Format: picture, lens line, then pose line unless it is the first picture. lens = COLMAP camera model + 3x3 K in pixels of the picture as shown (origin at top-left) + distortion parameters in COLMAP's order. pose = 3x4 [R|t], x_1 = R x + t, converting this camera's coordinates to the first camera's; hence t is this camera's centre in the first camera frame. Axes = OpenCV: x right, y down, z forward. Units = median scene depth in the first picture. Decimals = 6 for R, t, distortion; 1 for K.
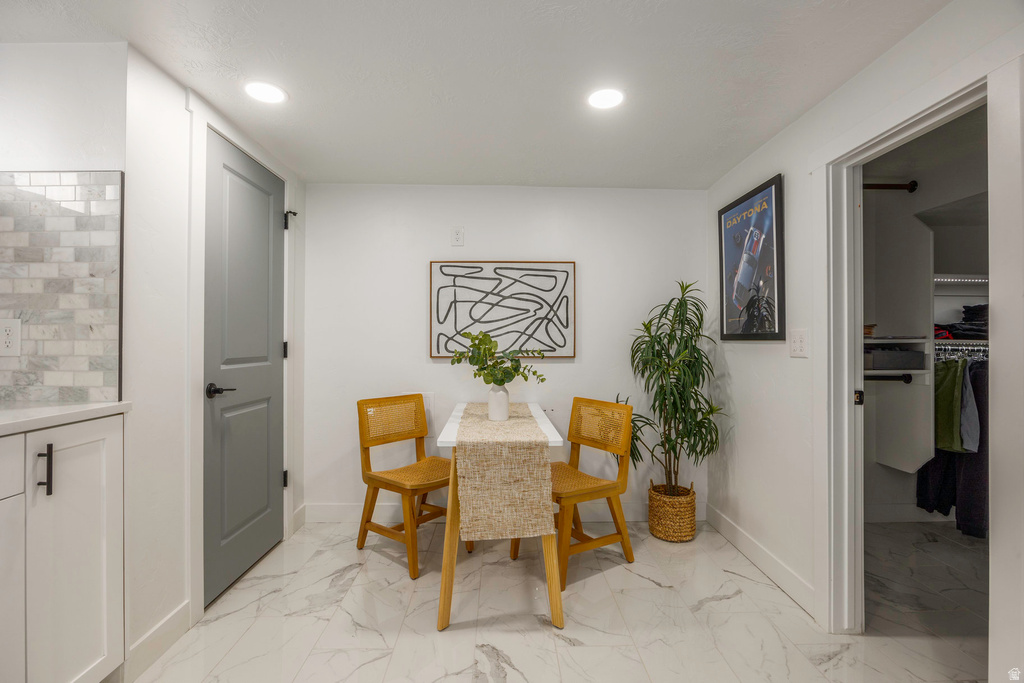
lens RADIAL K [[453.9, 0, 509.5], [0, 453.9, 336.3], [0, 0, 1]] dist [-0.009060, -0.000528]
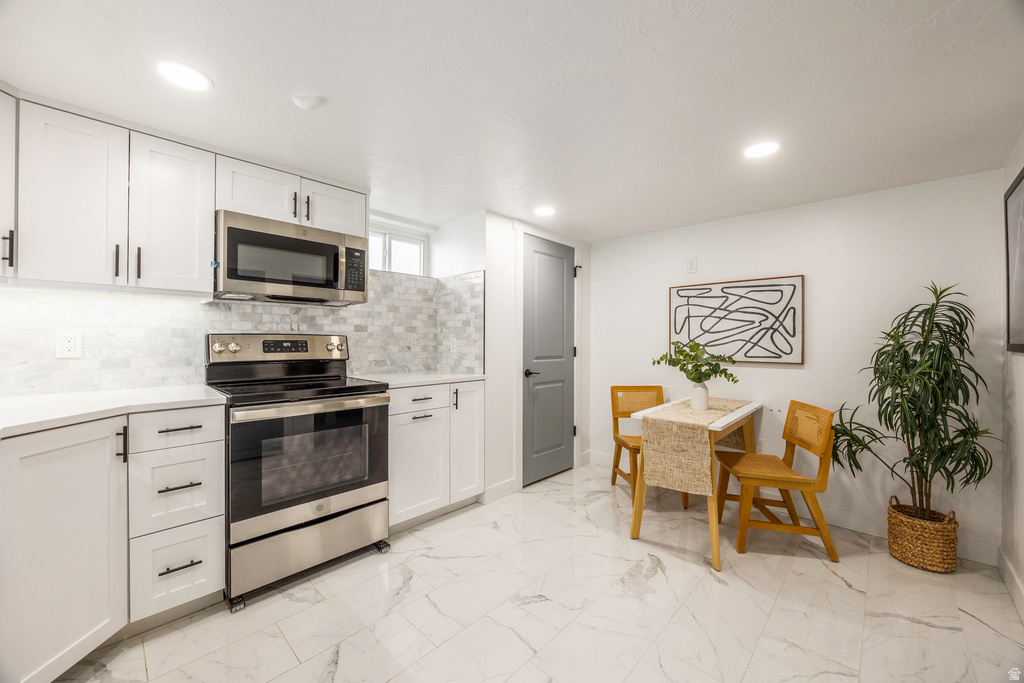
lens RADIAL K [[399.3, 0, 523.3], [0, 399.3, 341.9], [0, 0, 1]] dist [0.005137, -0.001083]
pose [[0.714665, 0.004464, -0.699452, 0.408656], [0.003070, 0.999950, 0.009518, -0.021294], [0.699460, -0.008949, 0.714616, -0.168039]]
